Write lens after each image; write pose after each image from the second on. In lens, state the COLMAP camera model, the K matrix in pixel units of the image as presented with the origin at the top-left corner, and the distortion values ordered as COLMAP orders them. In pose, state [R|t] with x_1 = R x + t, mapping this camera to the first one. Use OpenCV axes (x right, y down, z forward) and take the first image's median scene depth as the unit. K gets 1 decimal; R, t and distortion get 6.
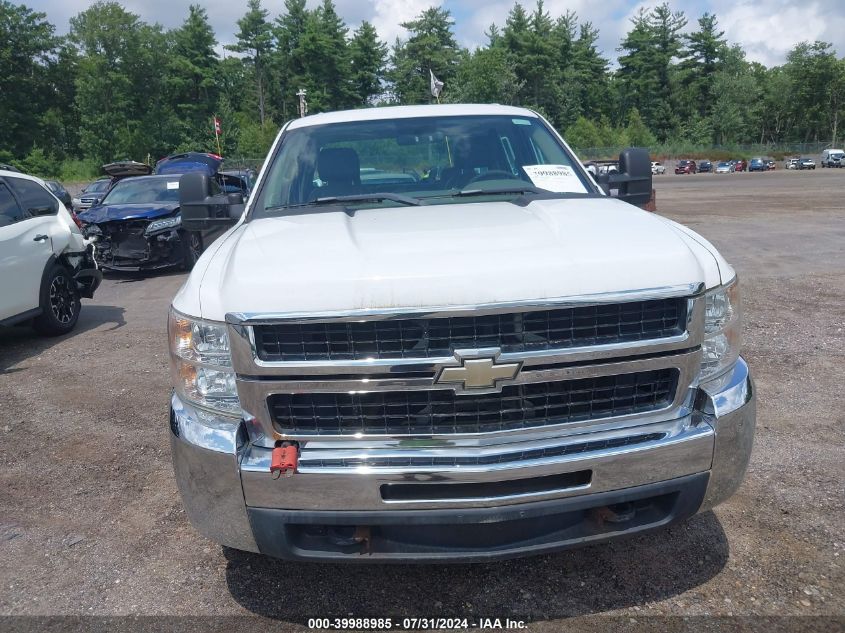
lens RADIAL K [[672.3, 0, 421.9], [0, 672.3, 315.6], [0, 0, 1]] dist [-0.036140, 0.005844]
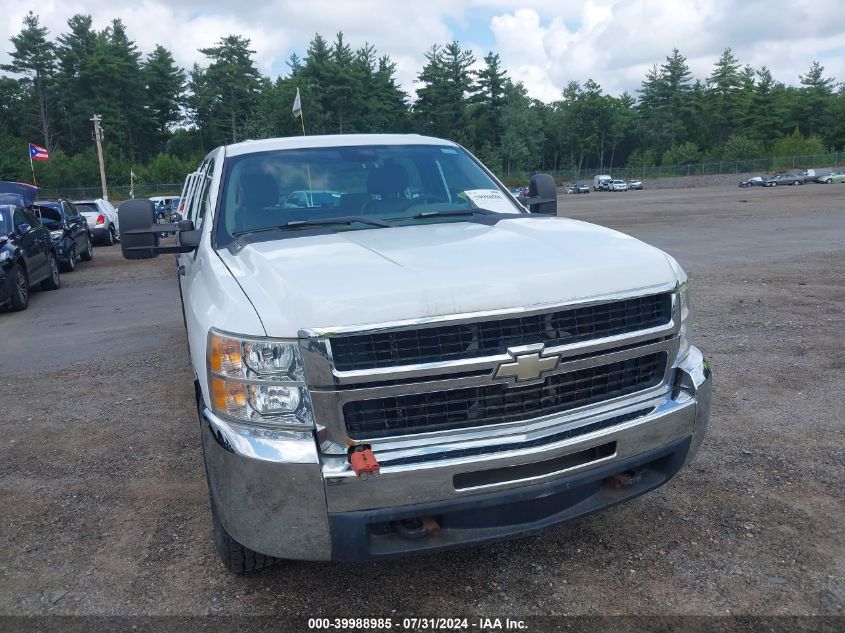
lens RADIAL K [[672.3, 0, 424.4], [0, 672.3, 317.4], [0, 0, 1]] dist [-0.036140, 0.005844]
pose [[0.957474, -0.059582, 0.282301, -0.238589], [0.070024, 0.997179, -0.027036, 0.011898], [-0.279893, 0.045654, 0.958945, -0.034298]]
